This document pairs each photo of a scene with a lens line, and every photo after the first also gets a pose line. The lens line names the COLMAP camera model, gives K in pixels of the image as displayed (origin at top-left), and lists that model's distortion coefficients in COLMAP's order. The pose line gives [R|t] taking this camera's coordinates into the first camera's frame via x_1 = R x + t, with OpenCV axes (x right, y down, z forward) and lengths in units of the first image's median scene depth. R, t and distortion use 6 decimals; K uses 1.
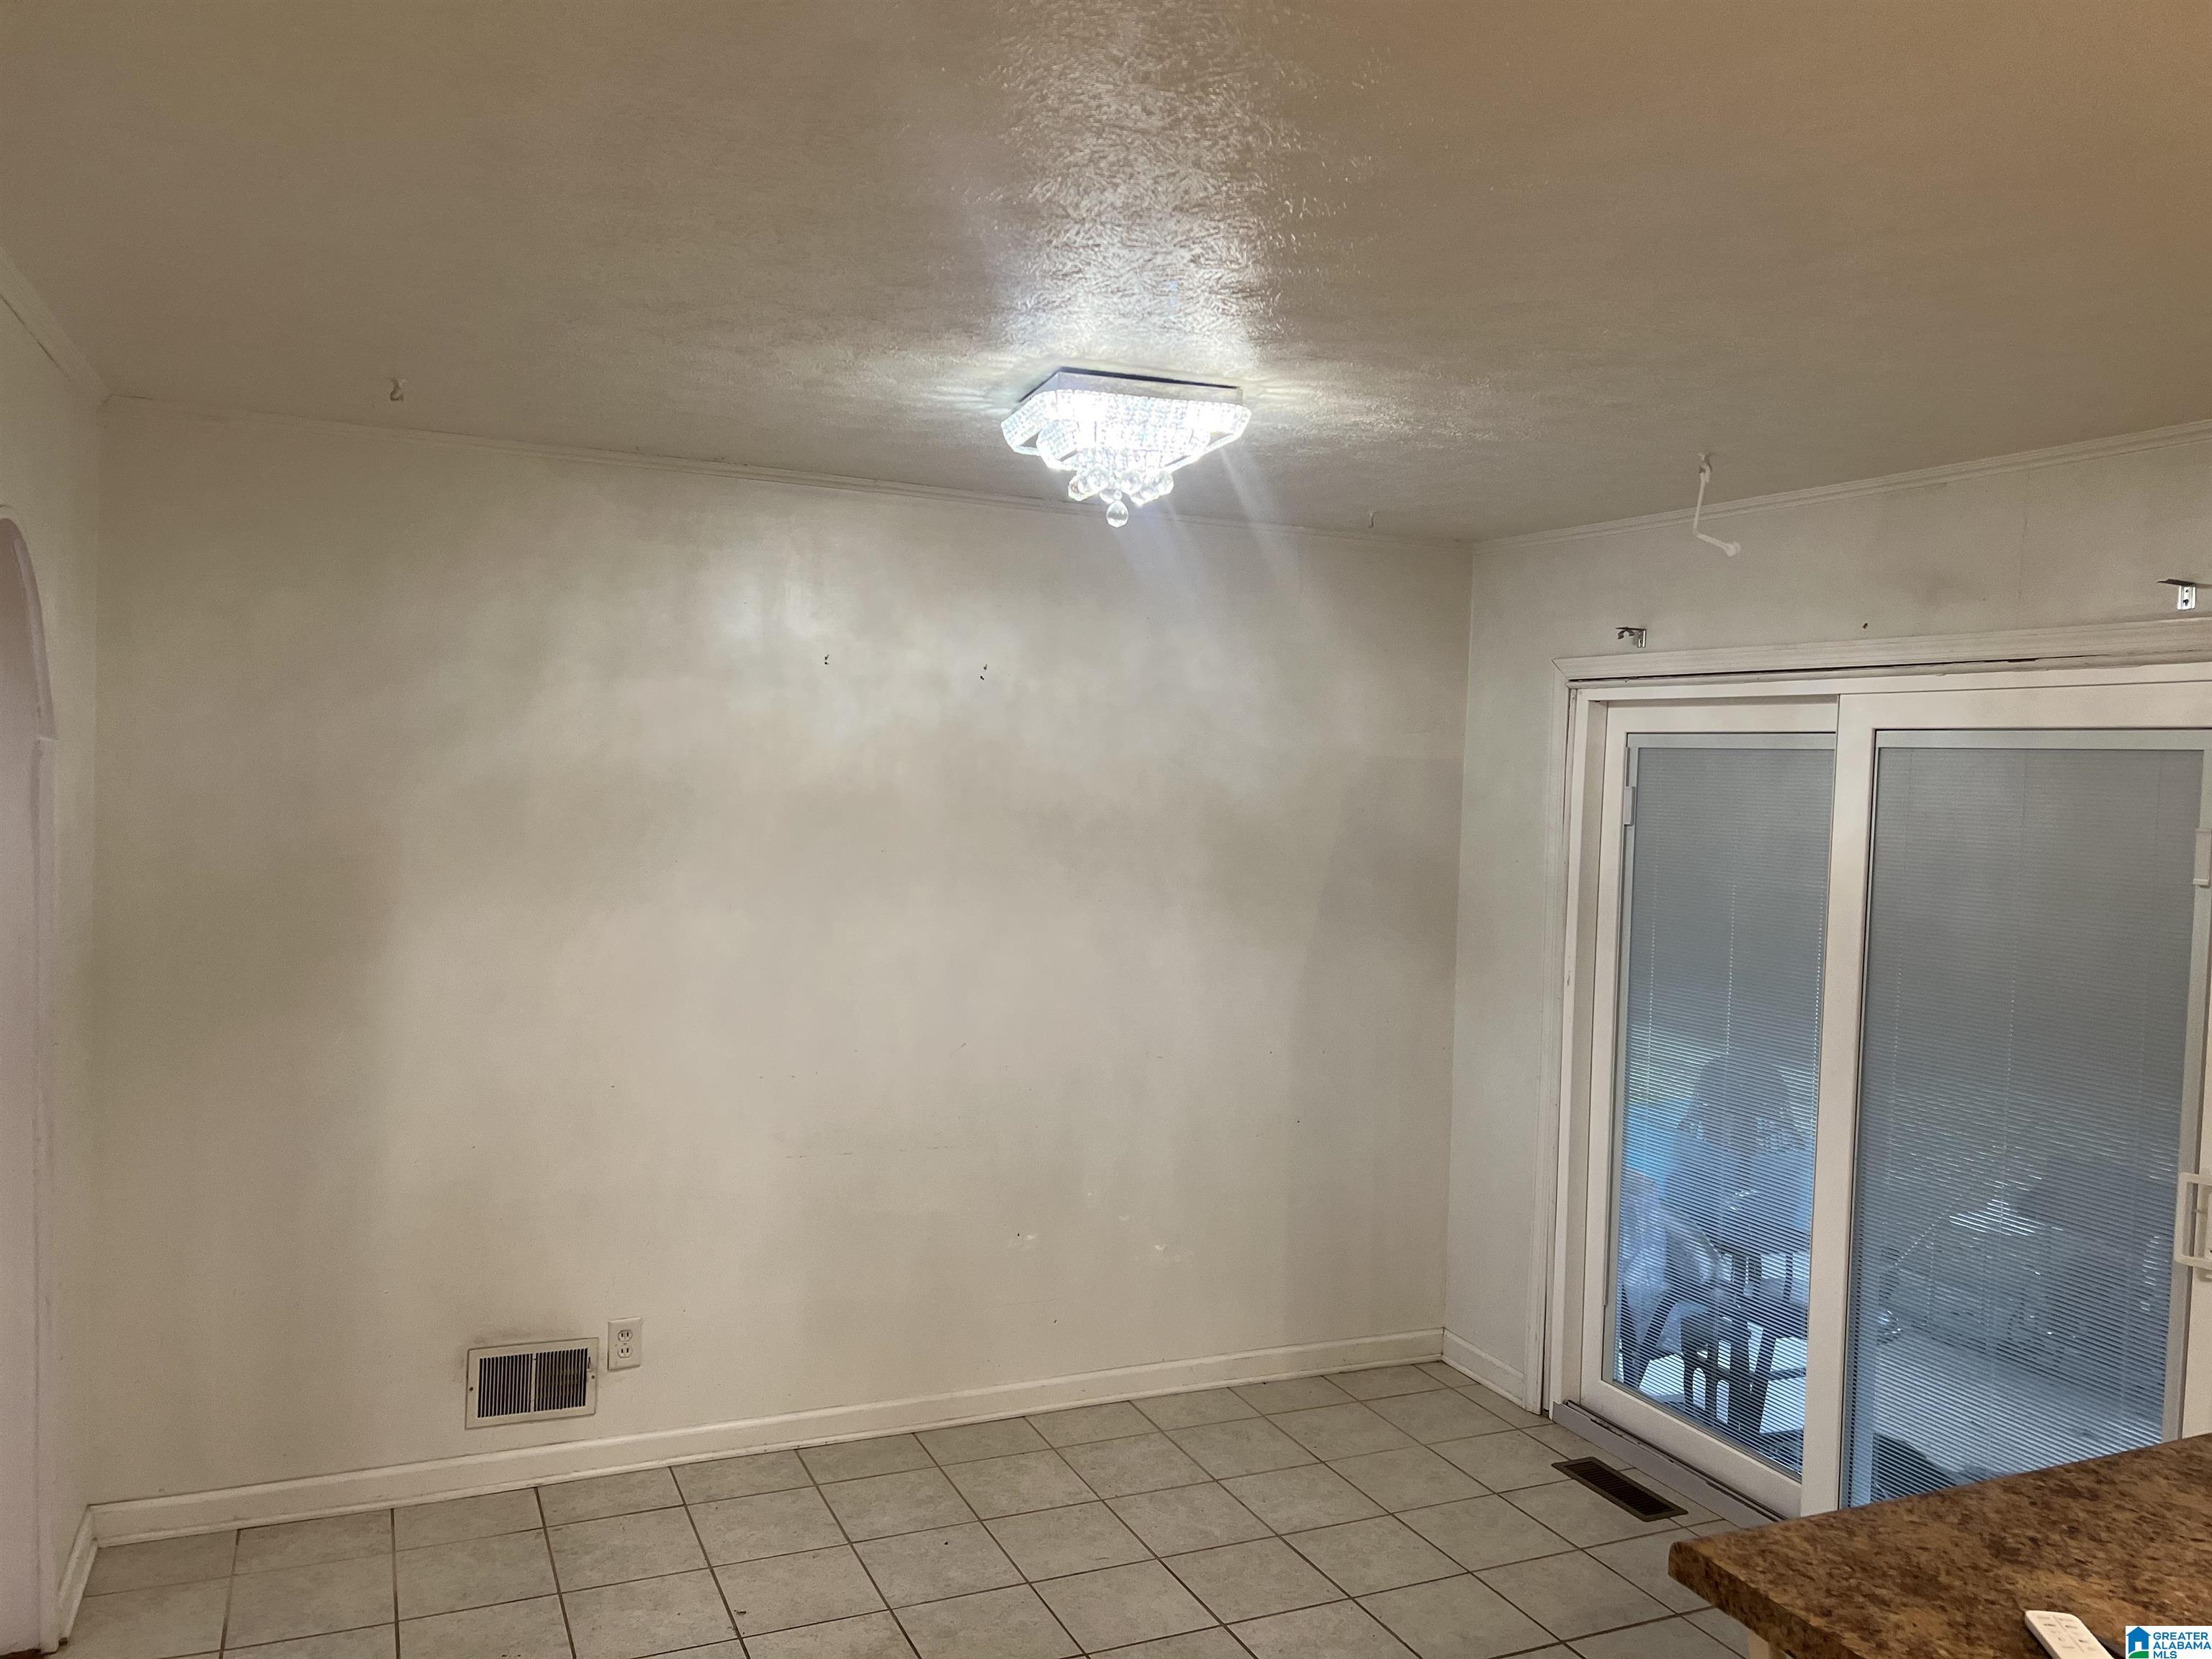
lens RADIAL K [[1658.6, 0, 1107.3], [0, 1658.6, 828.9], [0, 0, 1]] dist [0.062401, -0.071414]
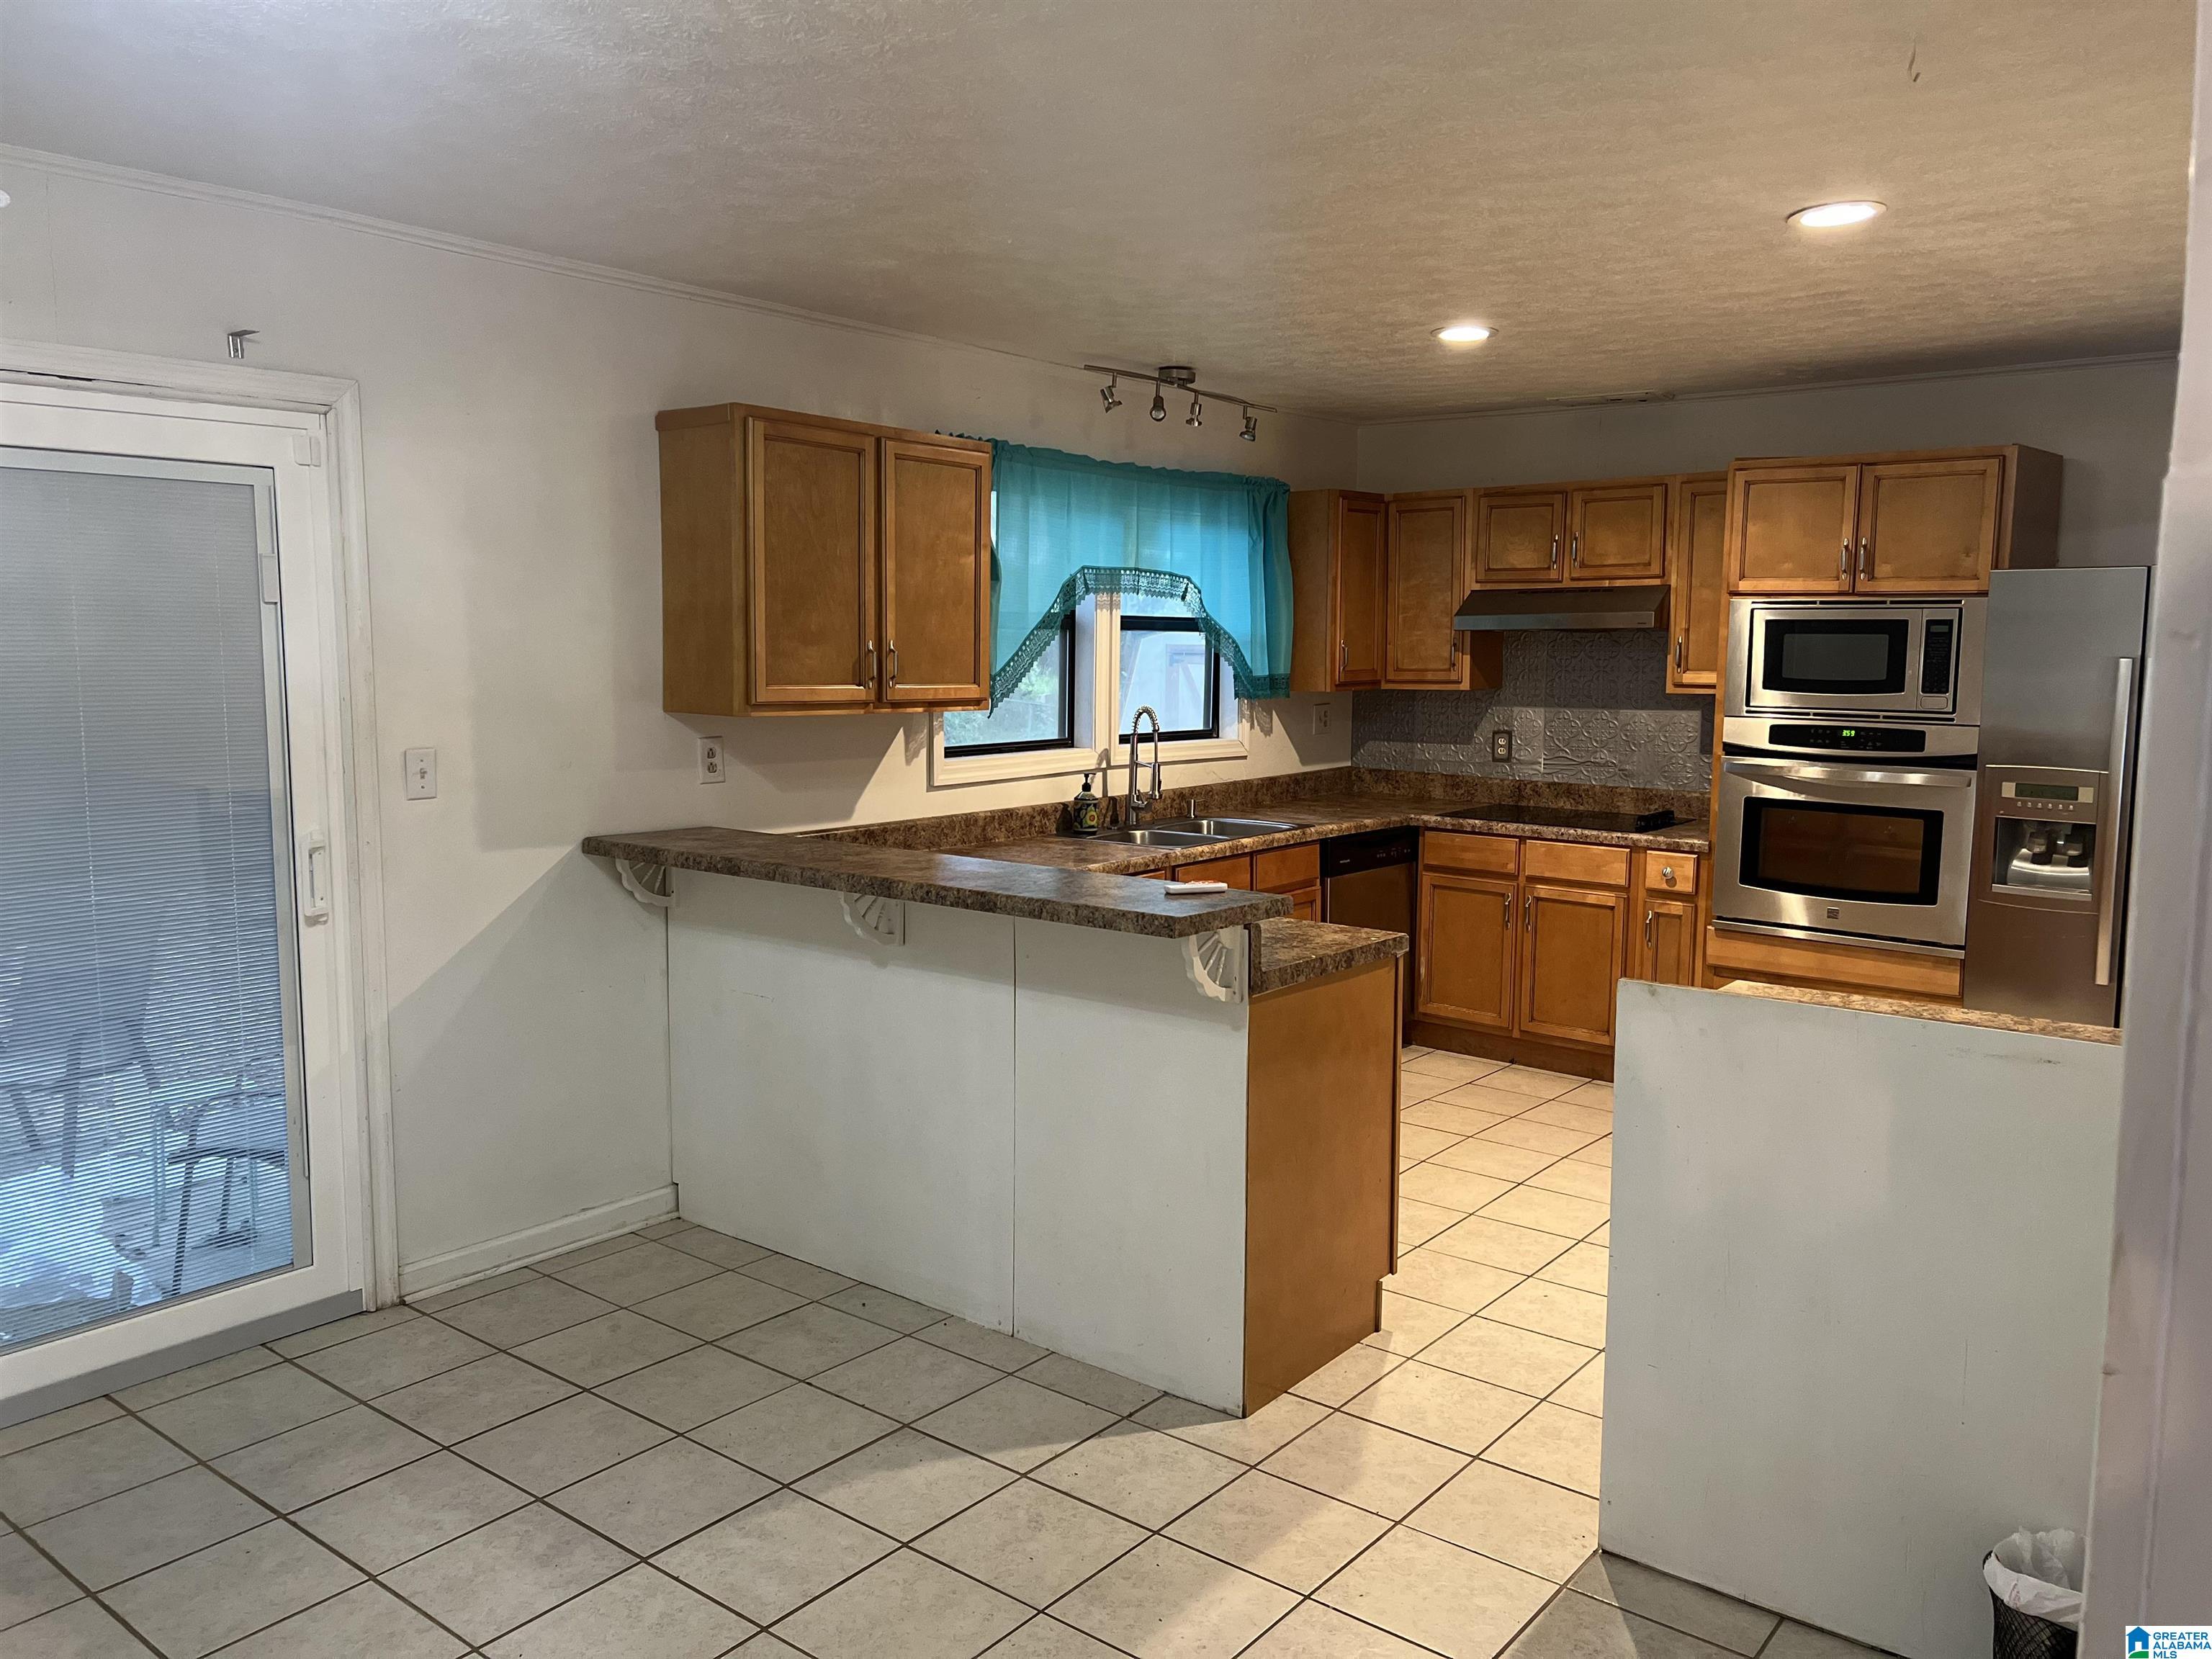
lens RADIAL K [[1658.6, 0, 1099.3], [0, 1658.6, 824.1], [0, 0, 1]] dist [0.062401, -0.071414]
pose [[-0.453115, -0.149215, 0.878875, -0.613449], [0.005453, 0.985409, 0.170114, -0.009346], [-0.891435, 0.081874, -0.445690, 0.931058]]
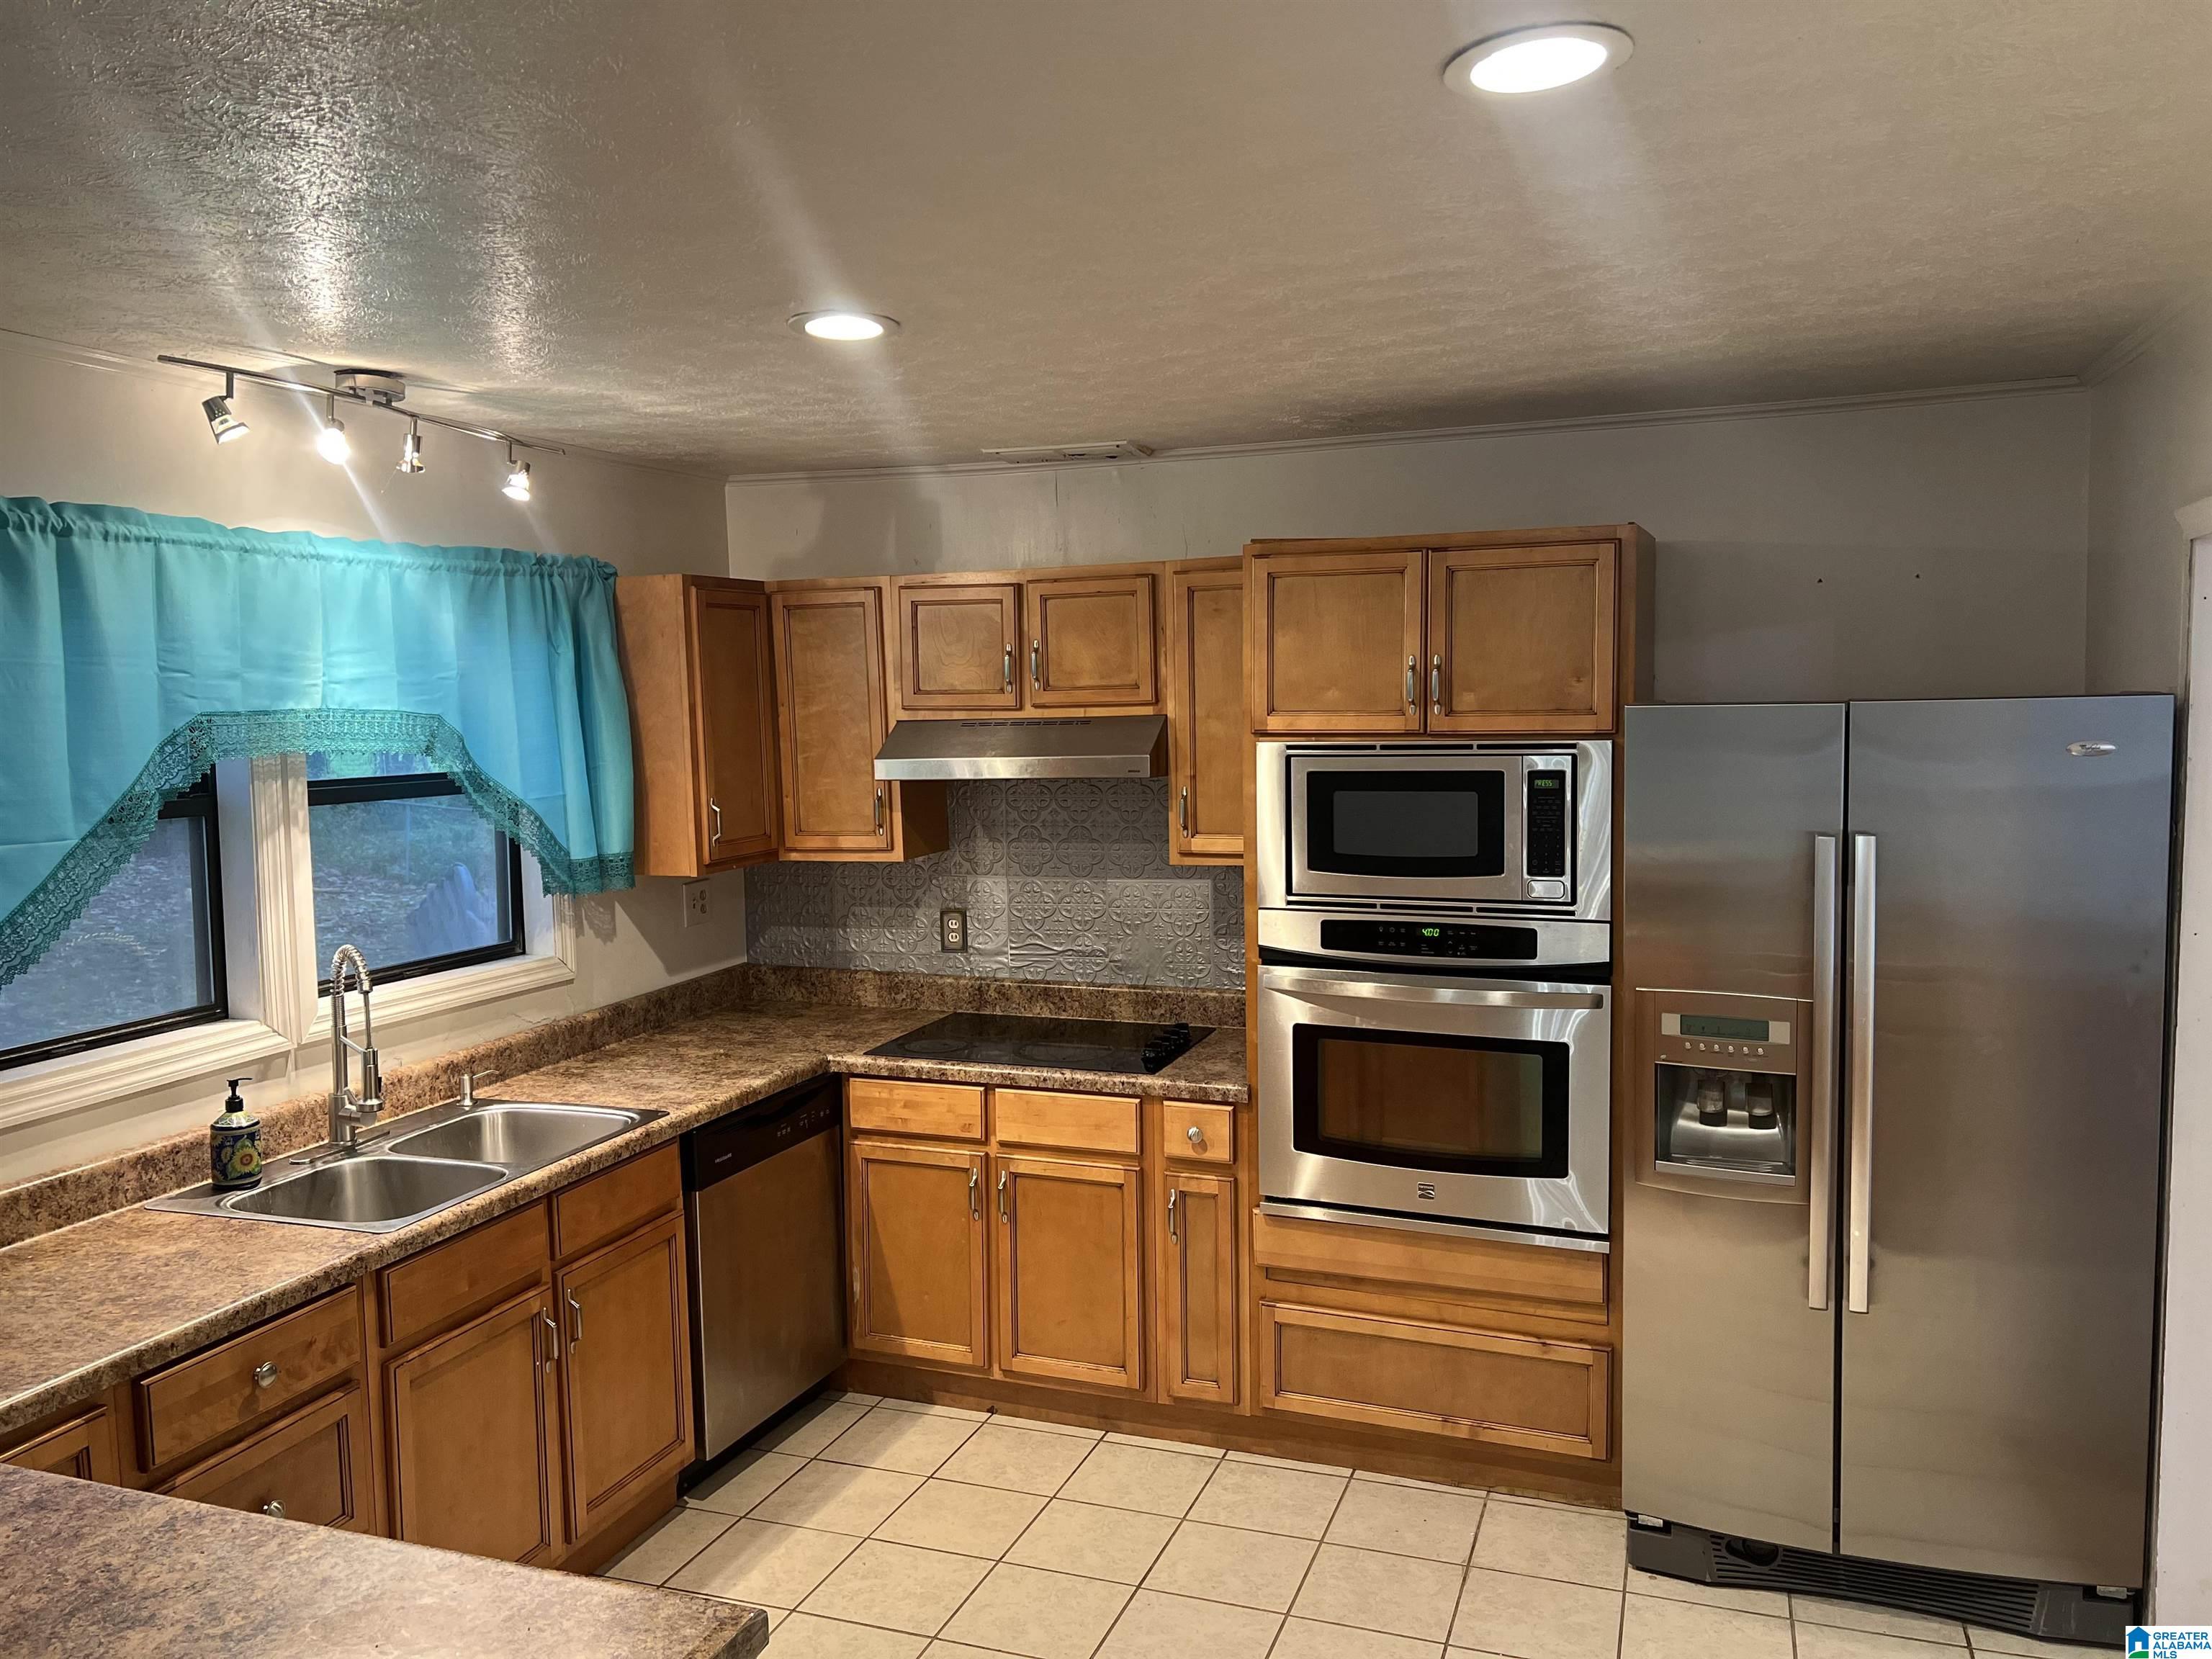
lens RADIAL K [[1658.6, 0, 1106.8], [0, 1658.6, 831.8], [0, 0, 1]] dist [0.062401, -0.071414]
pose [[-0.717363, -0.090977, 0.690734, -0.128312], [0.009856, 0.990013, 0.140631, -0.042658], [-0.696630, 0.107692, -0.709302, 0.507504]]
